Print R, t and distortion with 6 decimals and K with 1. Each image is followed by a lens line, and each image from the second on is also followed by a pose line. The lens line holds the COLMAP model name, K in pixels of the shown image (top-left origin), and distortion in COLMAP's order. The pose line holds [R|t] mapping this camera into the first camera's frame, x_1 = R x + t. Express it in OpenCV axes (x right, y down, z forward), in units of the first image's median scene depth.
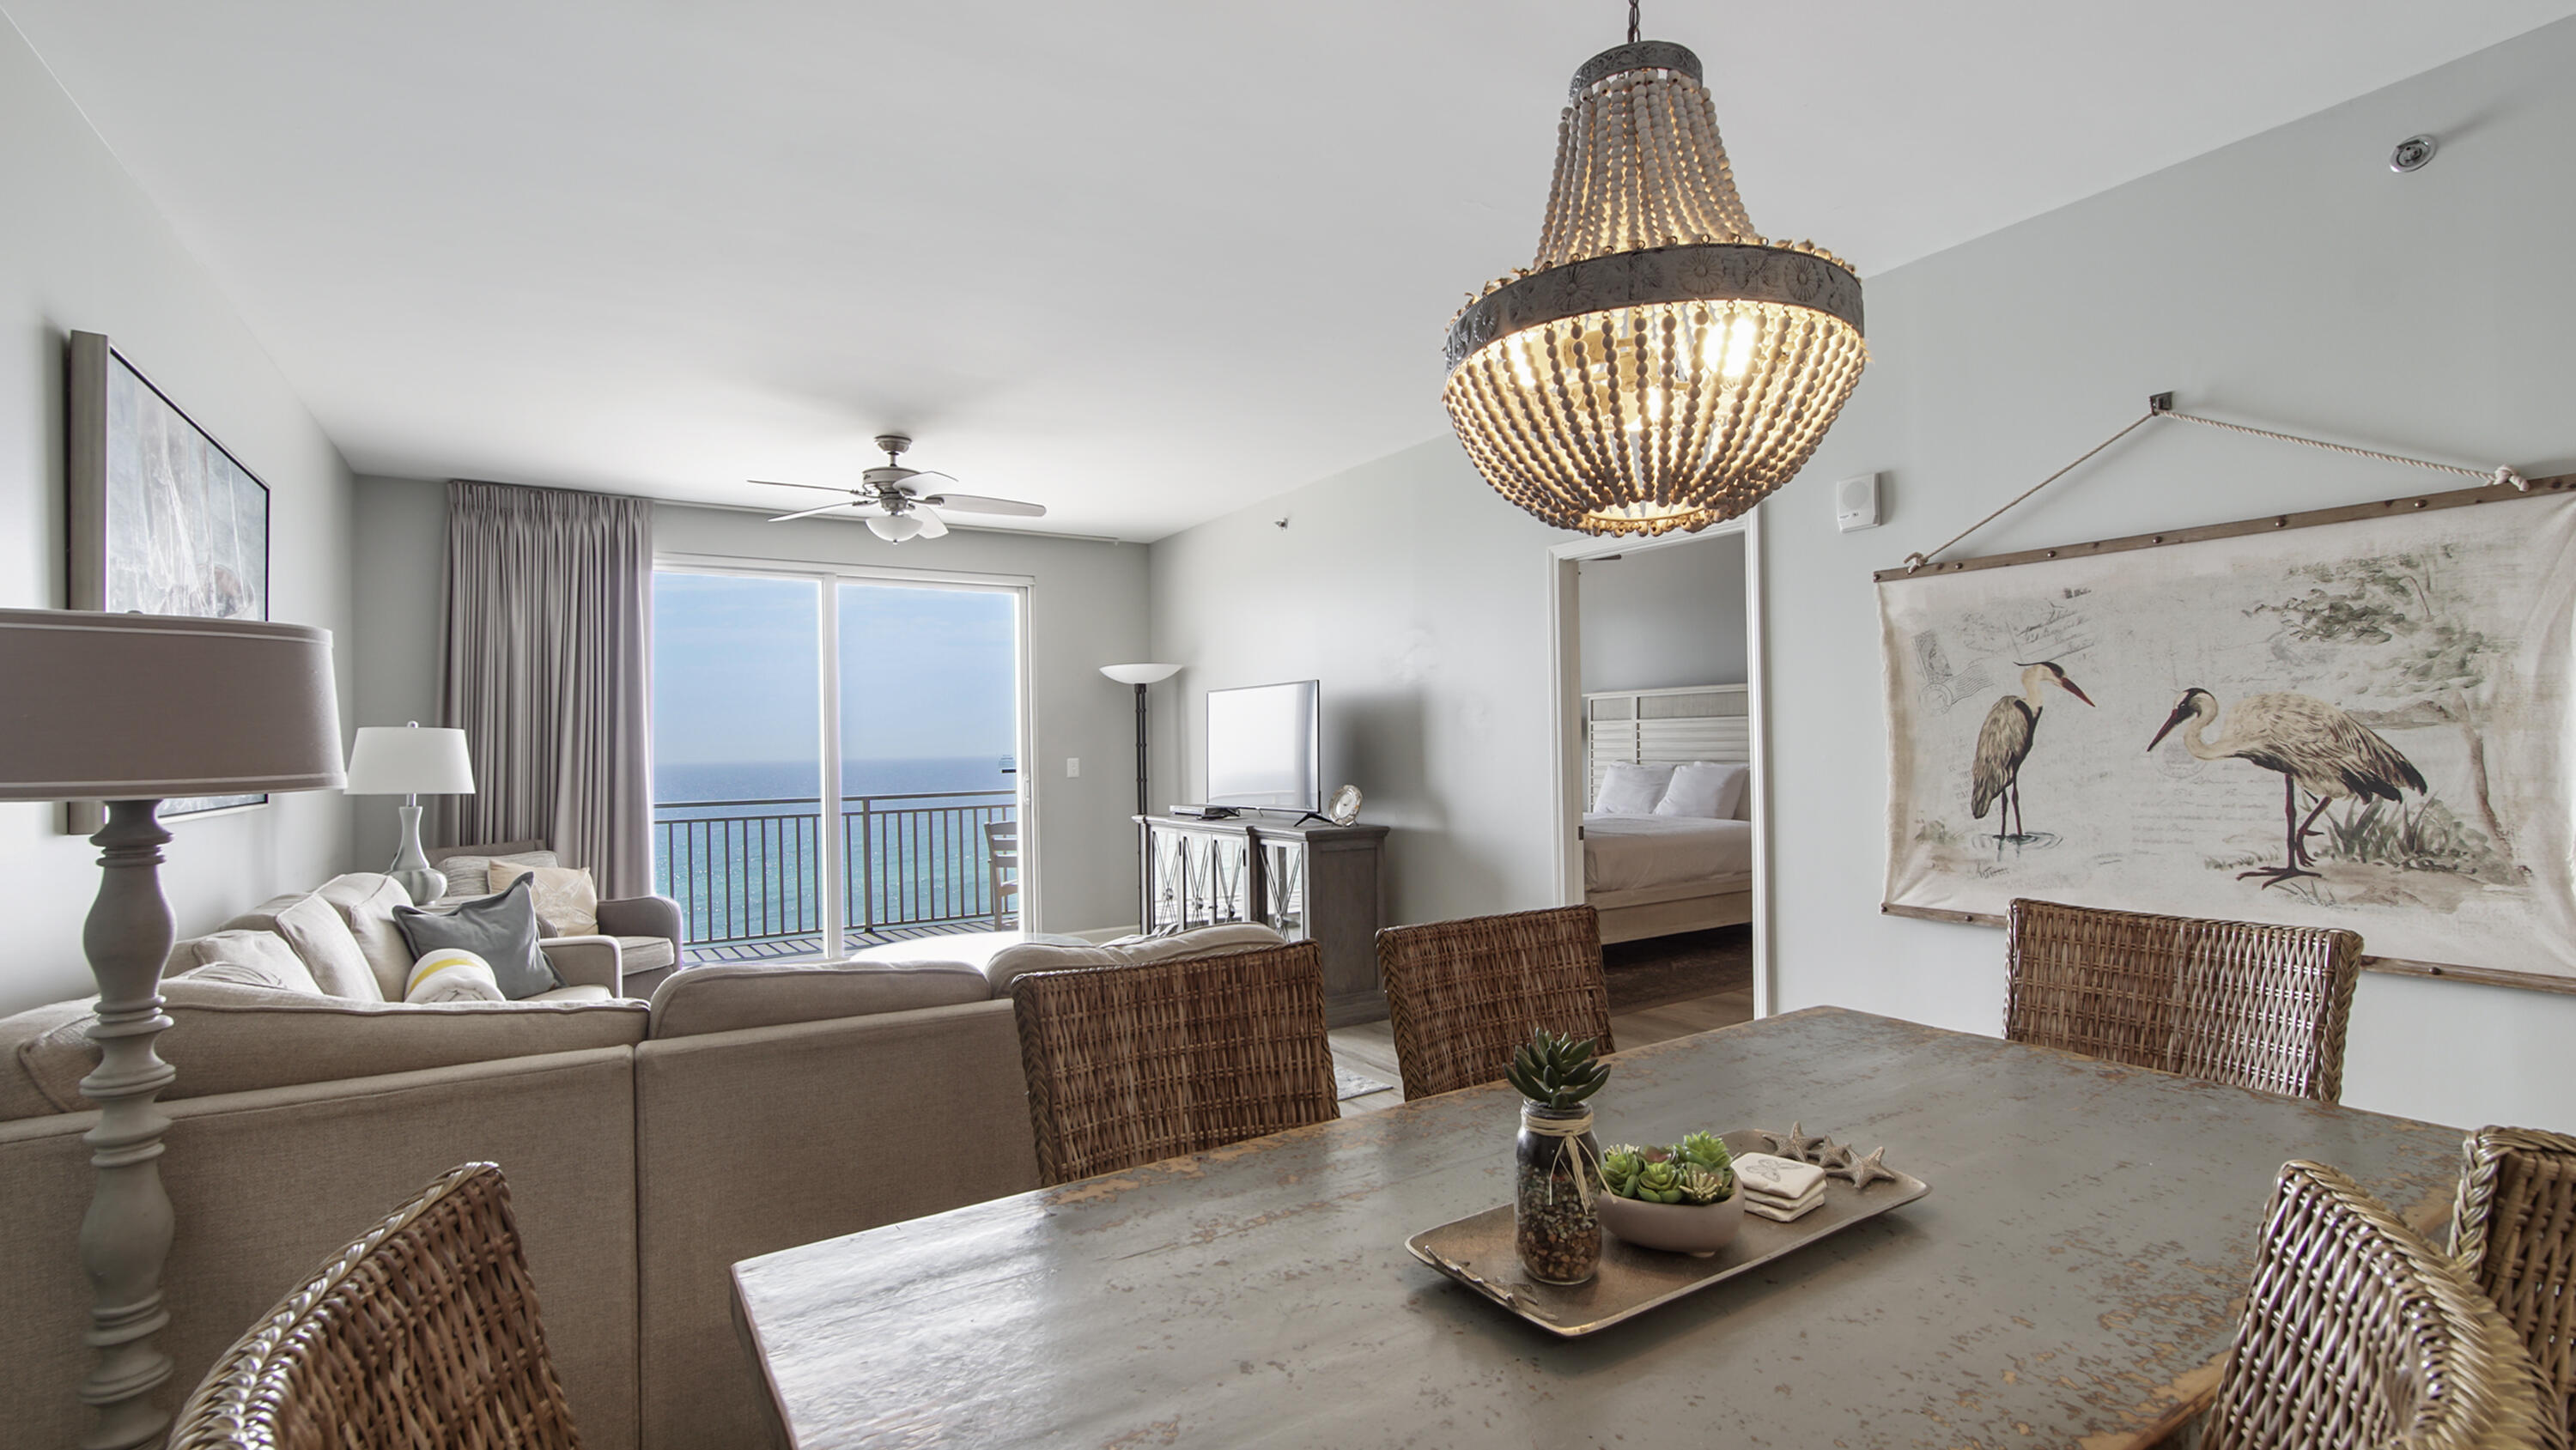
lens RADIAL K [[1159.1, 0, 1285.7], [0, 1159.1, 723.8], [0, 0, 1]] dist [-0.011278, 0.003219]
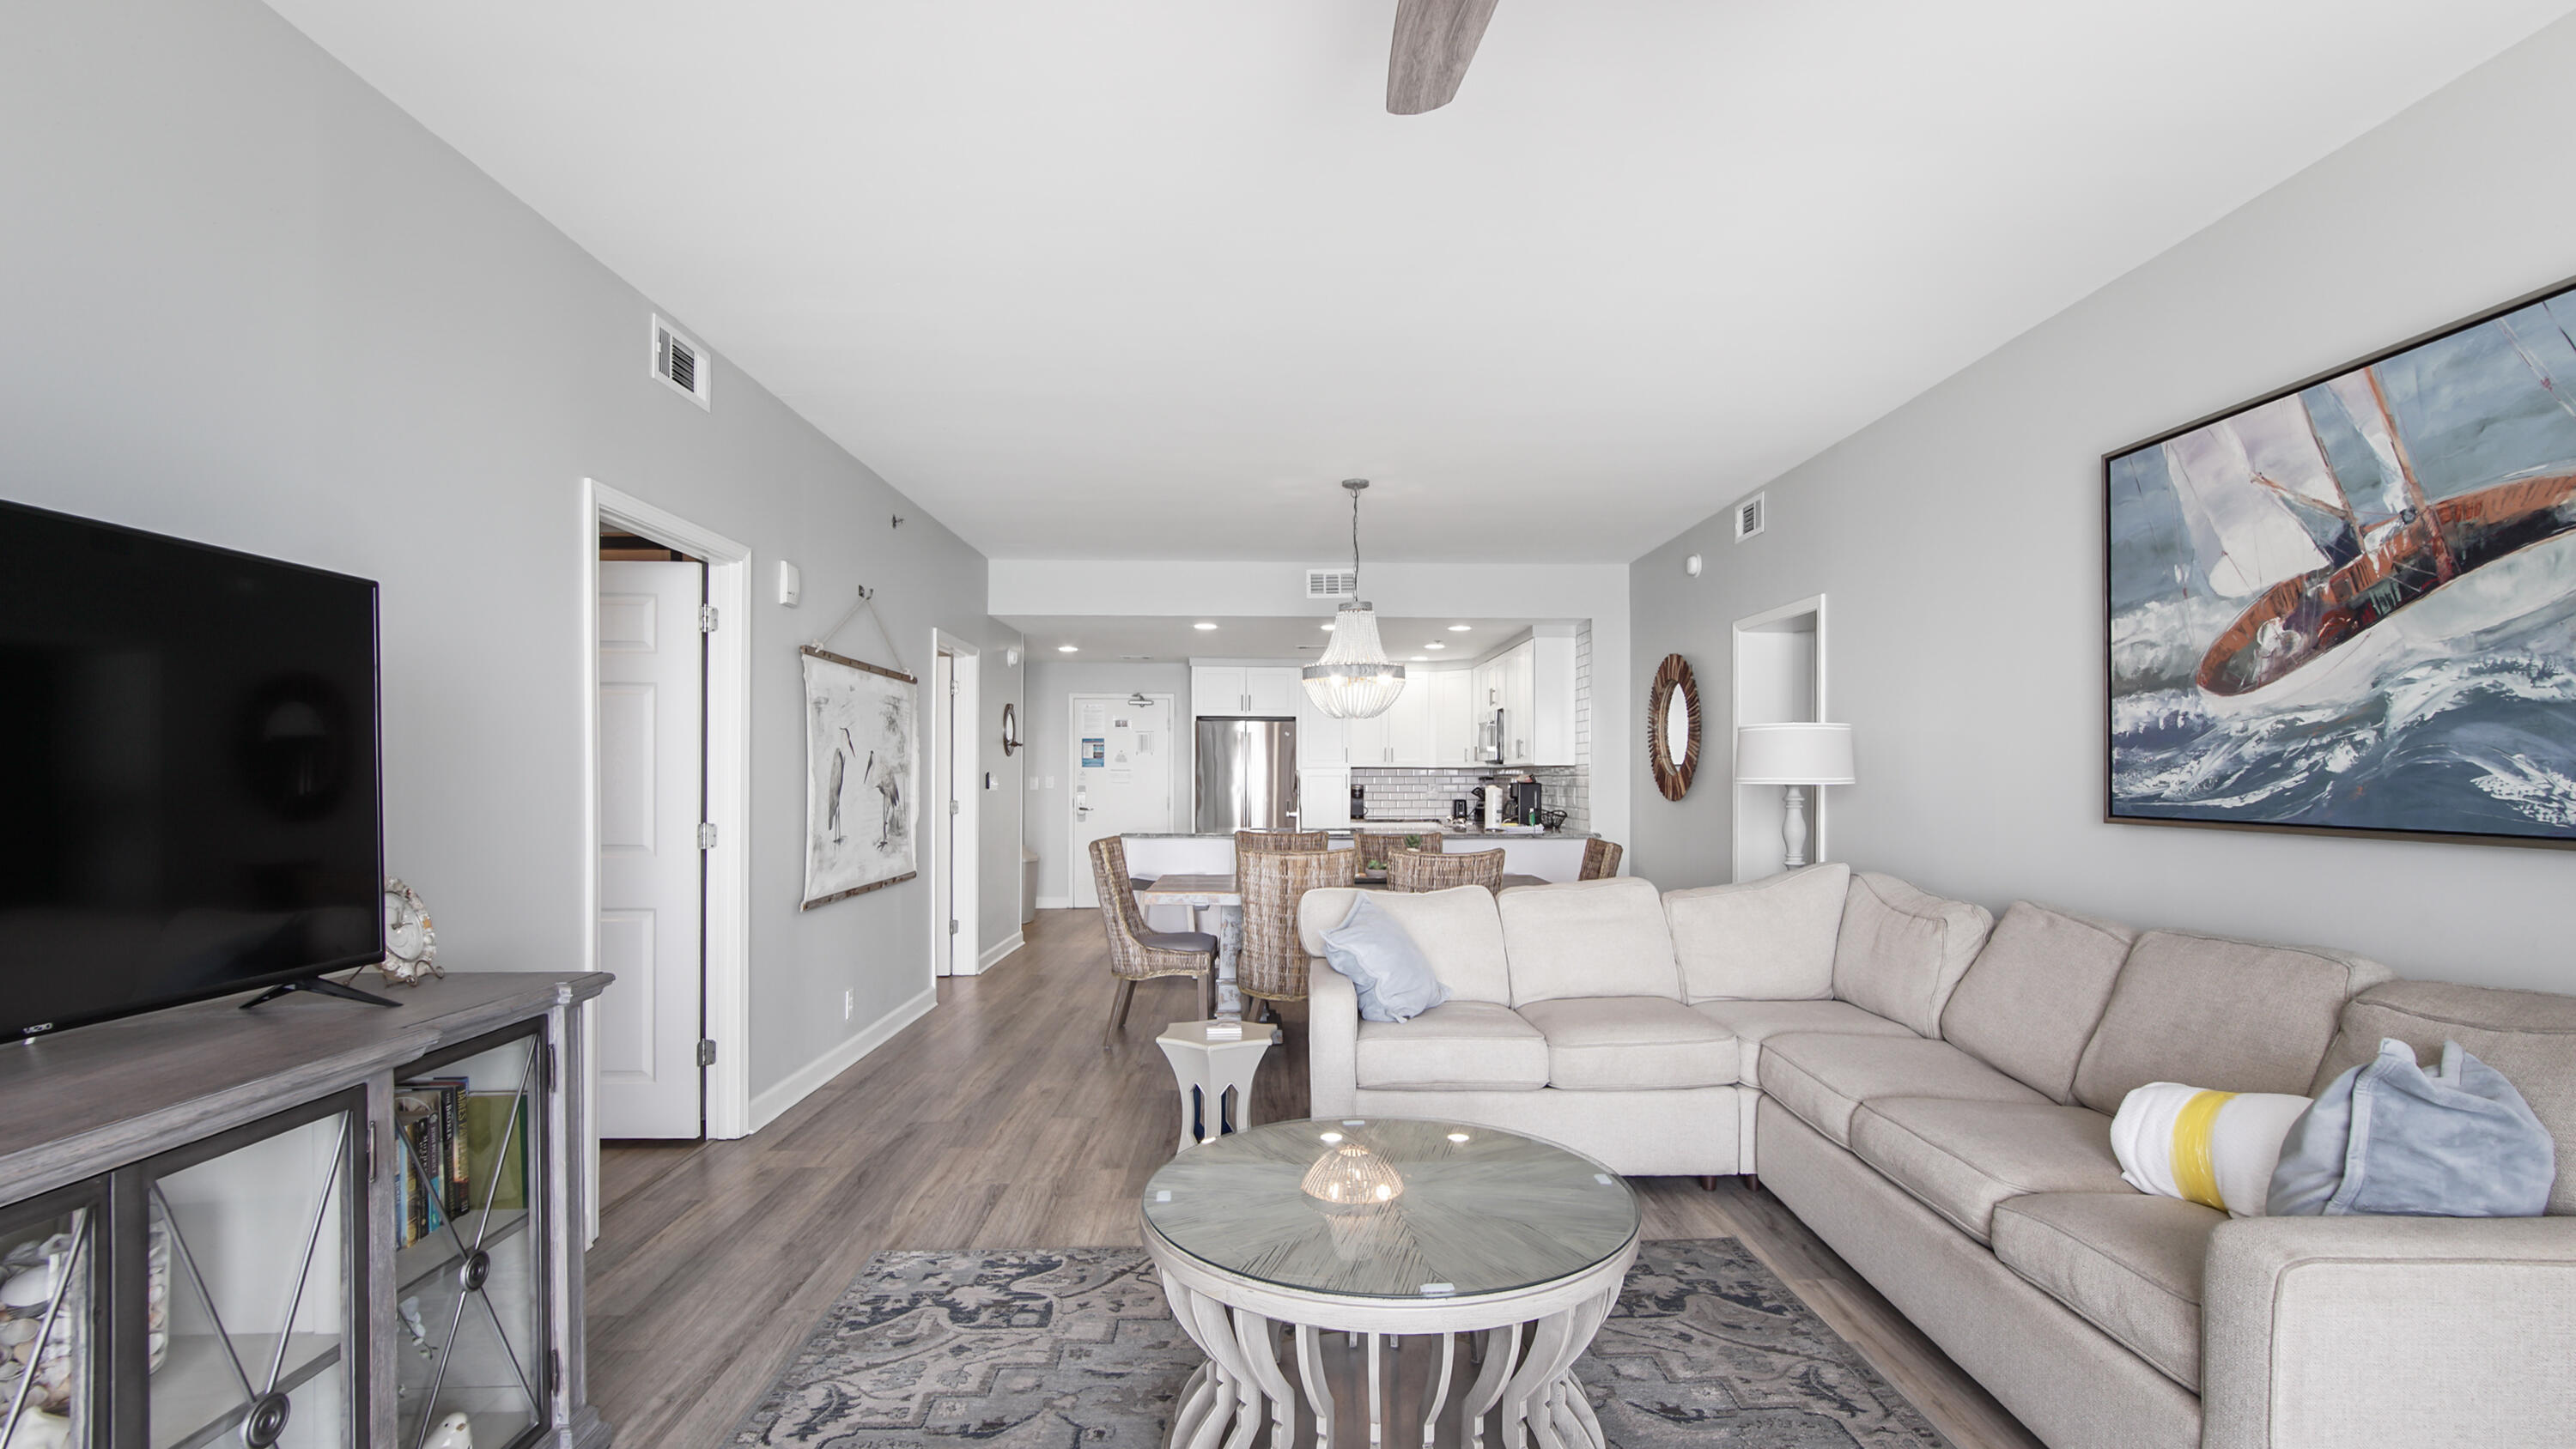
lens RADIAL K [[1159.1, 0, 1300.2], [0, 1159.1, 761.6], [0, 0, 1]] dist [-0.011278, 0.003219]
pose [[-0.864224, 0.022216, 0.502617, -0.604369], [0.003834, 0.999286, -0.037577, 0.047657], [-0.503093, -0.030547, -0.863692, 1.804258]]
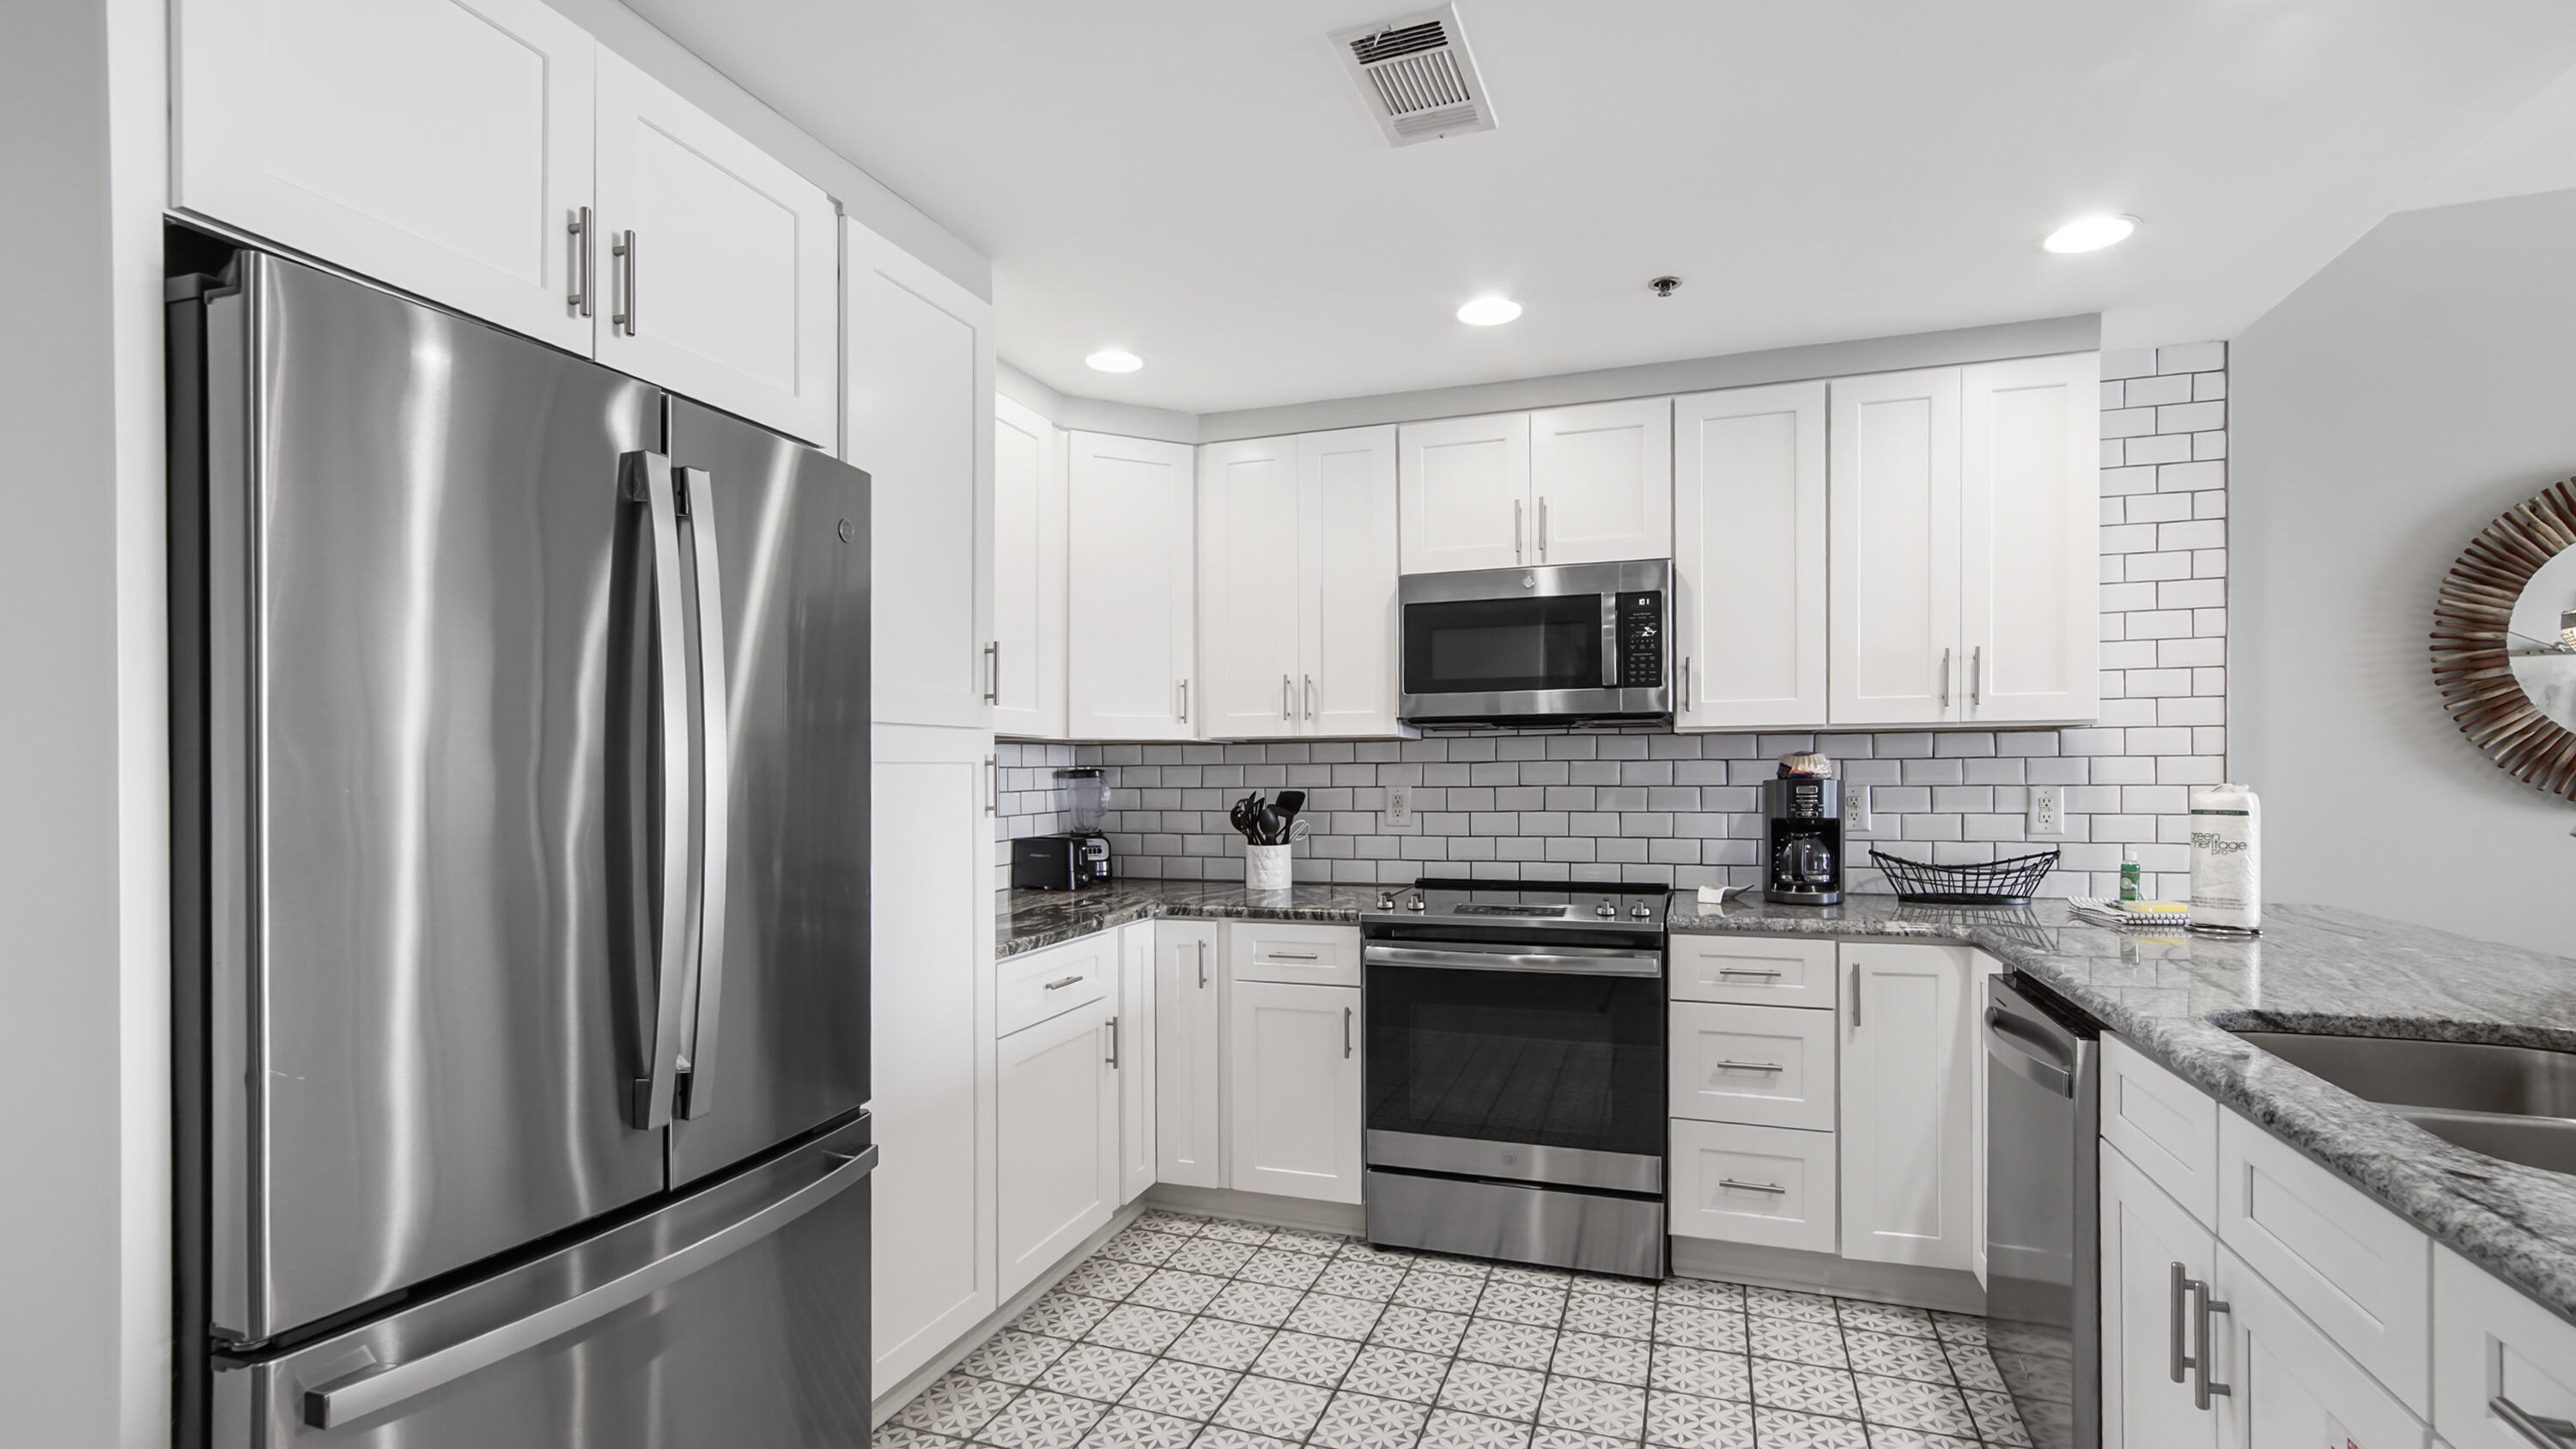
lens RADIAL K [[1159.1, 0, 1304.1], [0, 1159.1, 775.5], [0, 0, 1]] dist [-0.011278, 0.003219]
pose [[-0.774170, 0.023524, -0.632541, 1.055892], [0.032724, 0.999460, -0.002881, -0.010284], [0.632132, -0.022930, -0.774522, -0.141263]]
